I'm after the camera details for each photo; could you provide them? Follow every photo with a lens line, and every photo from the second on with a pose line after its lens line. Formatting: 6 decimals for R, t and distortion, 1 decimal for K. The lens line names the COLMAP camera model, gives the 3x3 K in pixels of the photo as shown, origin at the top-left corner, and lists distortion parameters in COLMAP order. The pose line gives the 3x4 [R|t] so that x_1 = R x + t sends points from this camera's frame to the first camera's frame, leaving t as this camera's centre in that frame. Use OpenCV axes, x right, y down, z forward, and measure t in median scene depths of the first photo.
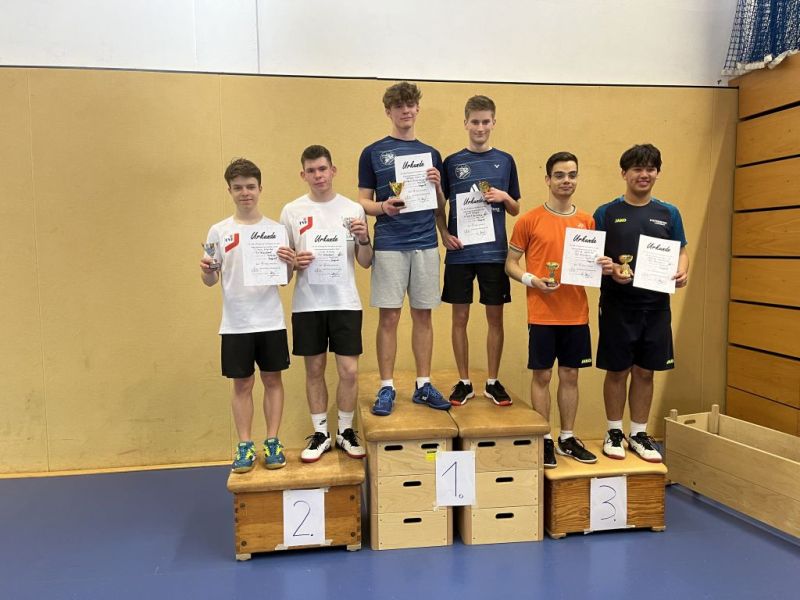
lens RADIAL K [[615.3, 0, 404.0], [0, 615.3, 302.3], [0, 0, 1]] dist [0.082271, -0.114316]
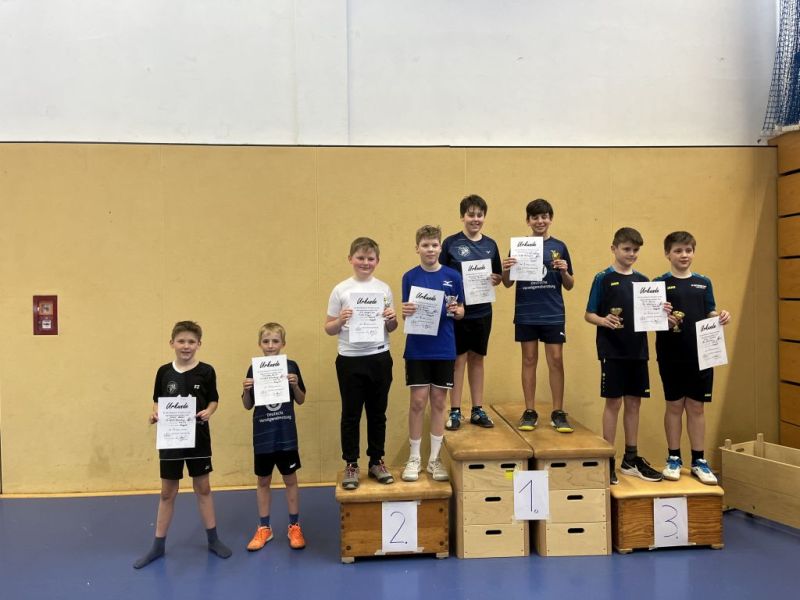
lens RADIAL K [[615.3, 0, 404.3], [0, 615.3, 291.0], [0, 0, 1]] dist [0.082271, -0.114316]
pose [[0.997587, -0.004233, -0.069295, -0.051346], [-0.001694, 0.996358, -0.085247, 0.006432], [0.069403, 0.085158, 0.993947, -0.134389]]
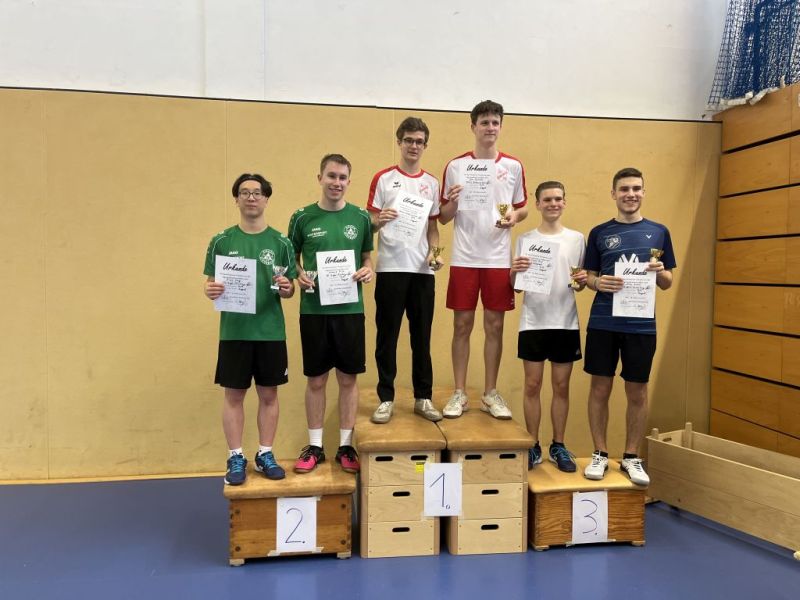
lens RADIAL K [[615.3, 0, 401.3], [0, 615.3, 302.2], [0, 0, 1]] dist [0.082271, -0.114316]
pose [[0.999806, 0.019676, 0.000879, 0.004437], [-0.019631, 0.999156, -0.036089, 0.006459], [-0.001589, 0.036064, 0.999348, -0.038086]]
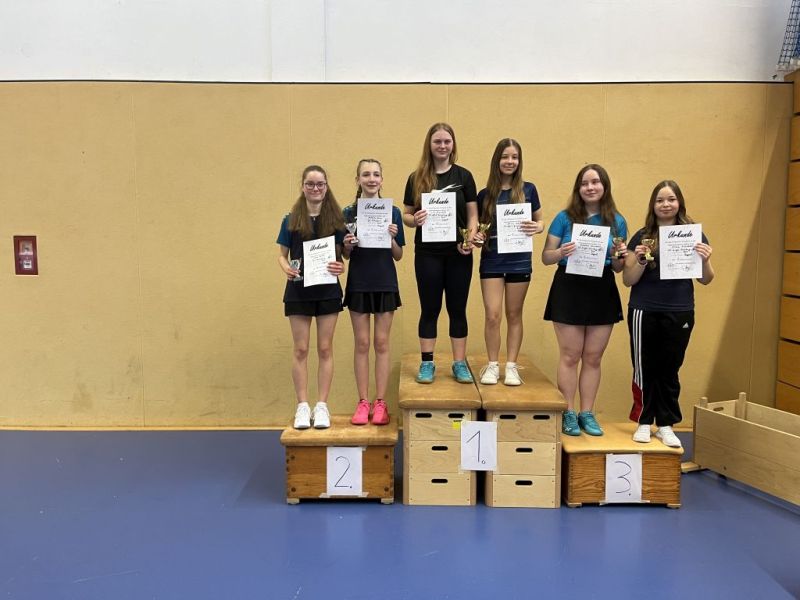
lens RADIAL K [[615.3, 0, 400.4], [0, 615.3, 299.4], [0, 0, 1]] dist [0.082271, -0.114316]
pose [[0.989139, 0.023683, -0.145060, 0.074013], [-0.022962, 0.999714, 0.006647, 0.012567], [0.145176, -0.003244, 0.989401, -0.089342]]
